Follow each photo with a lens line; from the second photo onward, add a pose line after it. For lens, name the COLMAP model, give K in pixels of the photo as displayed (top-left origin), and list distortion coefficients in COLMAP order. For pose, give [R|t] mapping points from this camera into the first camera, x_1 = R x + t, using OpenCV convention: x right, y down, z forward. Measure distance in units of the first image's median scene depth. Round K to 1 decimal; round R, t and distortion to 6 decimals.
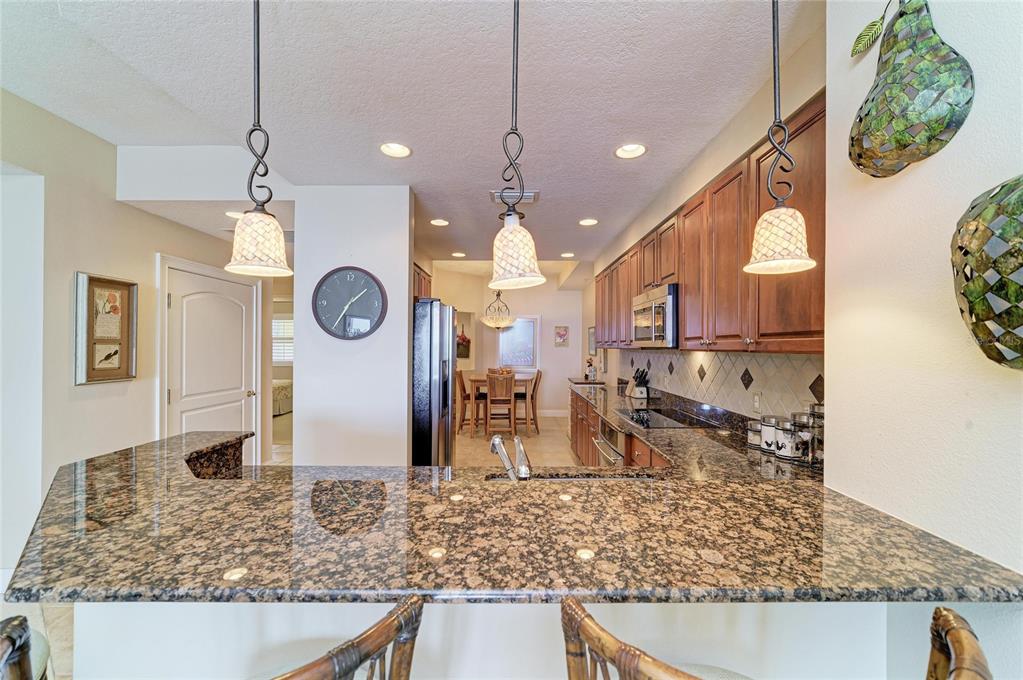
lens RADIAL K [[427.2, 0, 510.5], [0, 427.2, 346.5], [0, 0, 1]] dist [-0.001450, 0.000018]
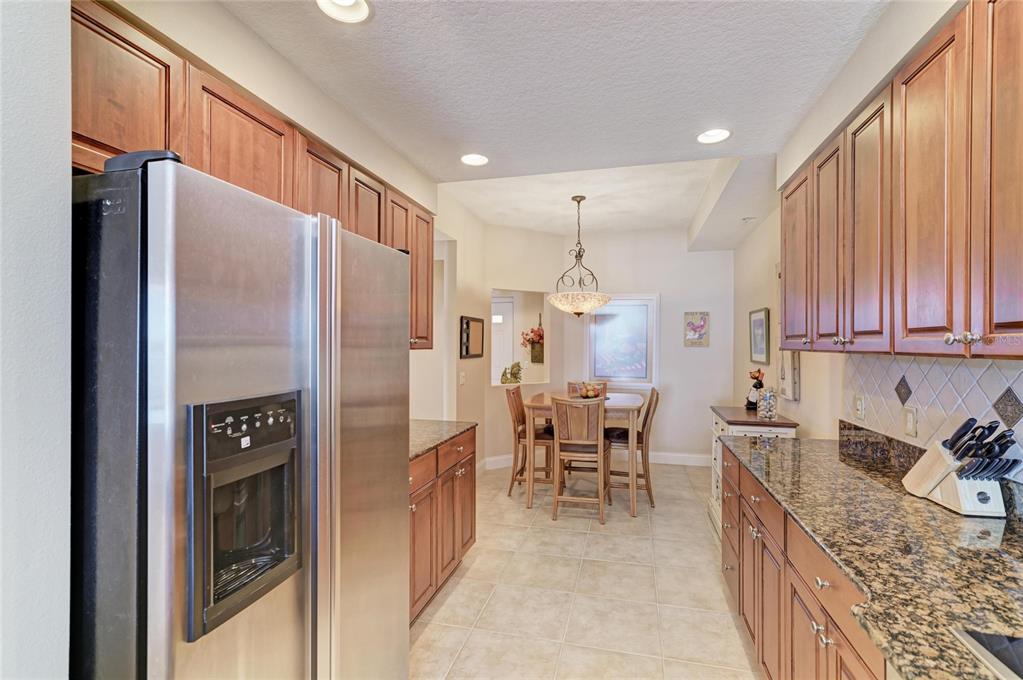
lens RADIAL K [[455.6, 0, 514.7], [0, 455.6, 343.9], [0, 0, 1]] dist [-0.001170, -0.000015]
pose [[0.968216, -0.000767, -0.250113, 0.043873], [-0.000269, 0.999992, -0.004107, -0.000590], [0.250114, 0.004044, 0.968208, 0.415079]]
